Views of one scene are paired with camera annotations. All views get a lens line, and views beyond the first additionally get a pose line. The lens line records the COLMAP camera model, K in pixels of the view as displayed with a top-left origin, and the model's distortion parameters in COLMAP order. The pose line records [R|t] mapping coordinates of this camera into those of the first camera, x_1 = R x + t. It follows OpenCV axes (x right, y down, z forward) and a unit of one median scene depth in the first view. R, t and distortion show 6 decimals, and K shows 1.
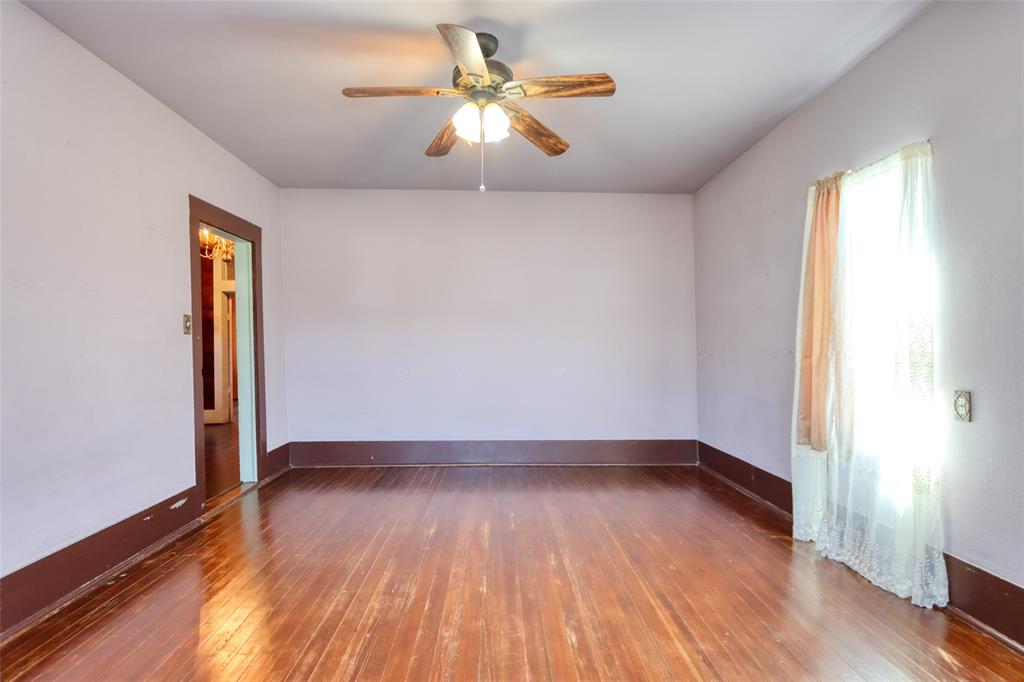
lens RADIAL K [[517.0, 0, 507.3], [0, 517.0, 352.4], [0, 0, 1]] dist [-0.012875, -0.000027]
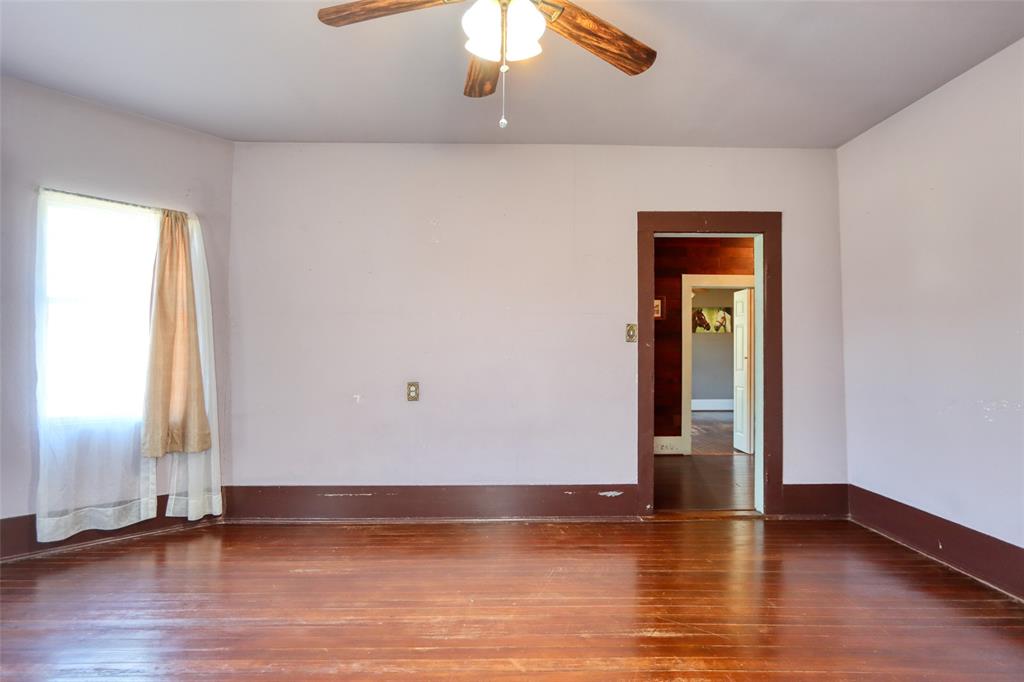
lens RADIAL K [[517.0, 0, 507.3], [0, 517.0, 352.4], [0, 0, 1]] dist [-0.012875, -0.000027]
pose [[-0.003608, -0.001701, -0.999992, 0.468158], [-0.019152, 0.999815, -0.001631, -0.006370], [0.999810, 0.019146, -0.003640, 0.744345]]
